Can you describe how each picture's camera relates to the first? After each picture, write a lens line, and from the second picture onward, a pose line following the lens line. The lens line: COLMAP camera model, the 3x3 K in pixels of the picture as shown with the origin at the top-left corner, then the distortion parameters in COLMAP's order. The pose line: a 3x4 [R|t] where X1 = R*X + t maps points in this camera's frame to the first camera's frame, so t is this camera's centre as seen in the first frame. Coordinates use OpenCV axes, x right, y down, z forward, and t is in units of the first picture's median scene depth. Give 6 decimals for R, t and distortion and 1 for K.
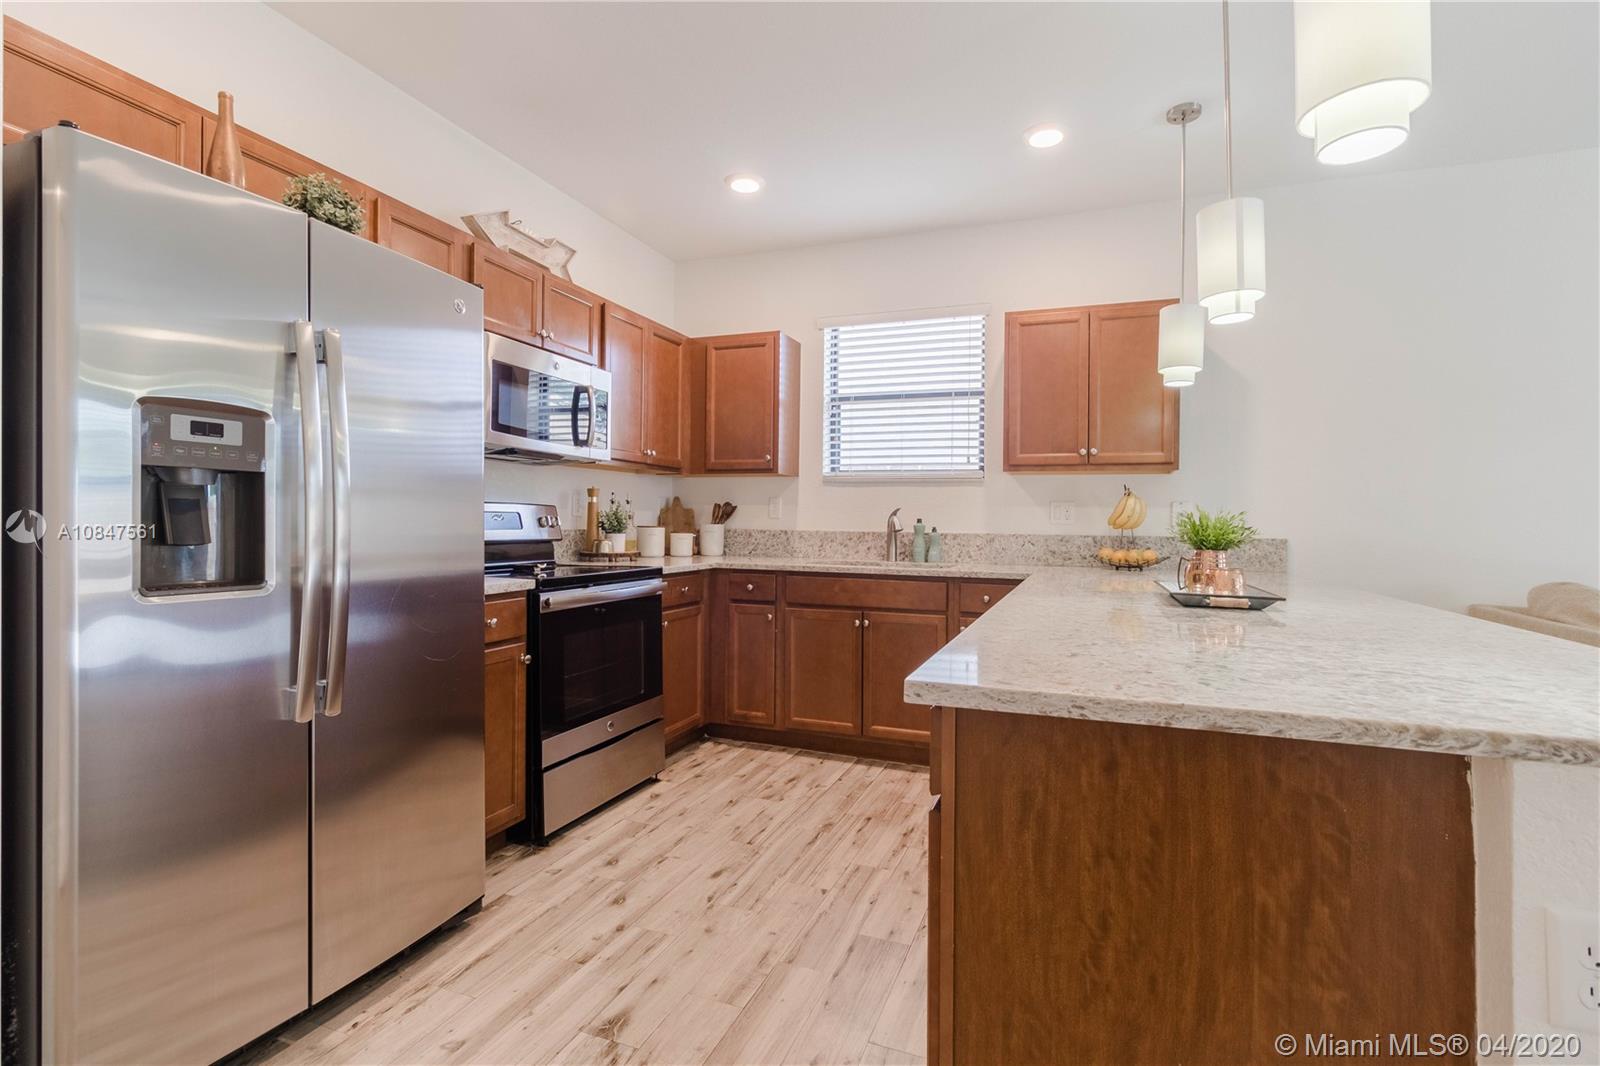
lens RADIAL K [[750.9, 0, 821.5], [0, 750.9, 533.2], [0, 0, 1]] dist [0.000640, 0.000064]
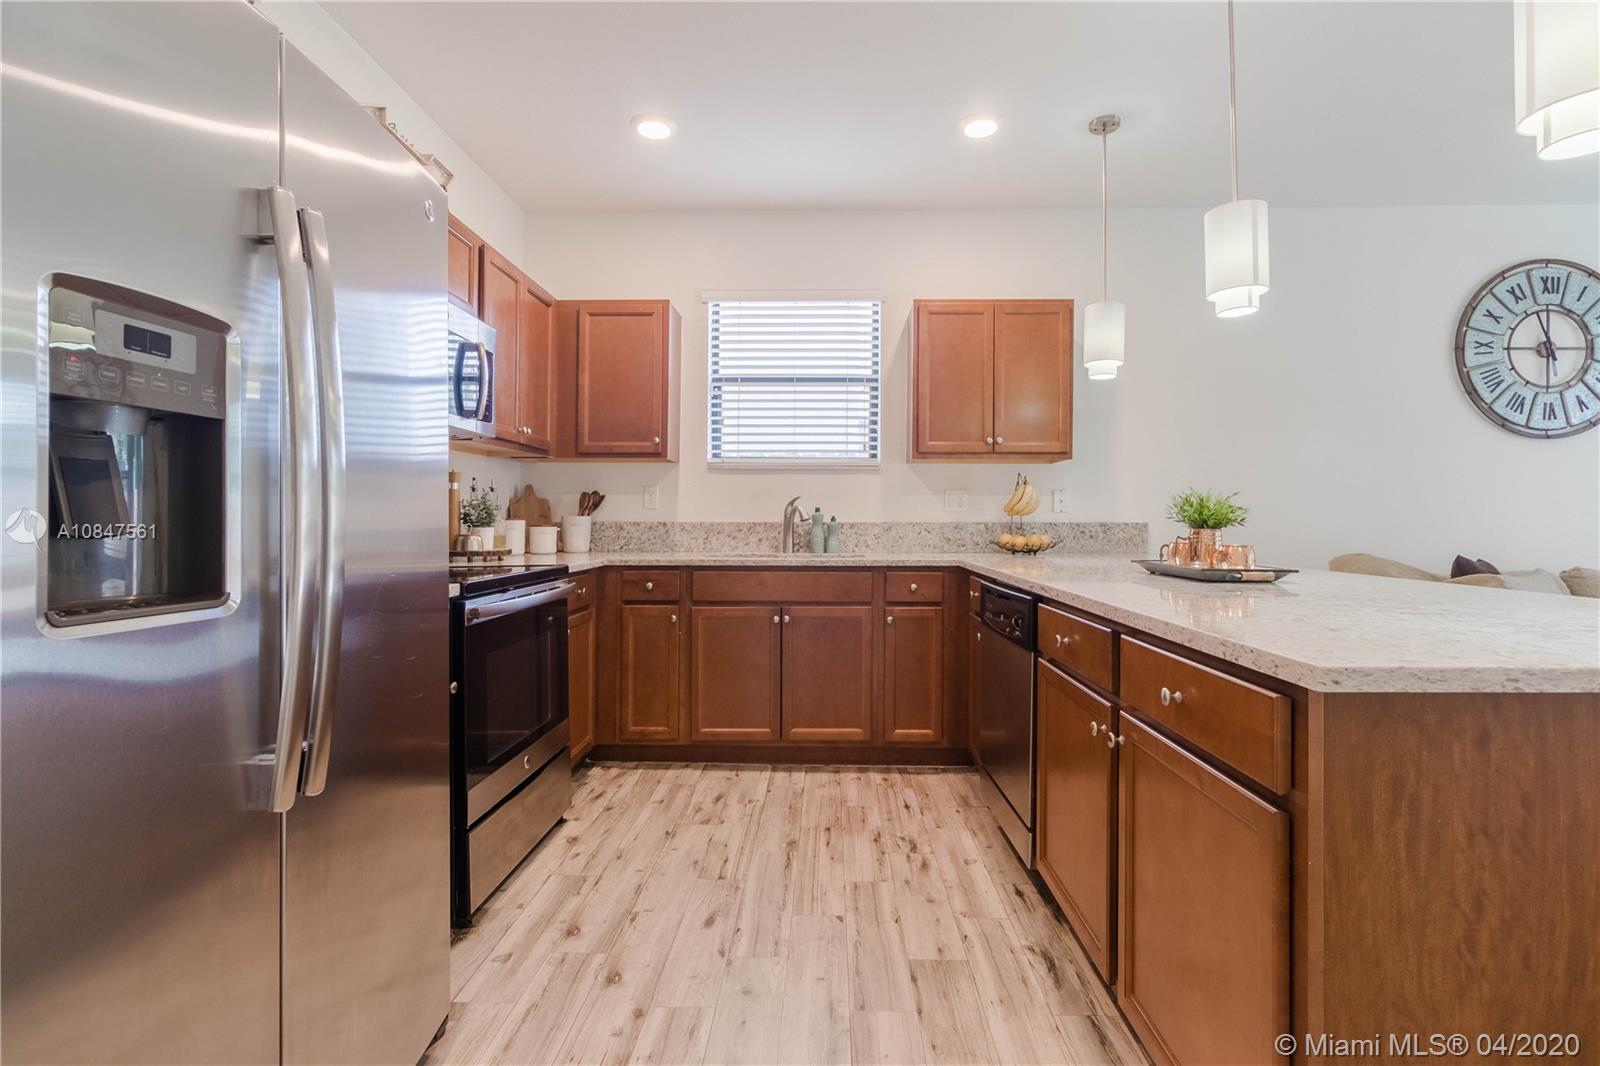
lens RADIAL K [[750.8, 0, 825.2], [0, 750.8, 521.8], [0, 0, 1]] dist [0.000712, 0.000597]
pose [[0.942670, -0.012451, 0.333493, -0.233602], [0.015823, 0.999847, -0.007396, 0.007963], [-0.333350, 0.012249, 0.942723, 0.118794]]
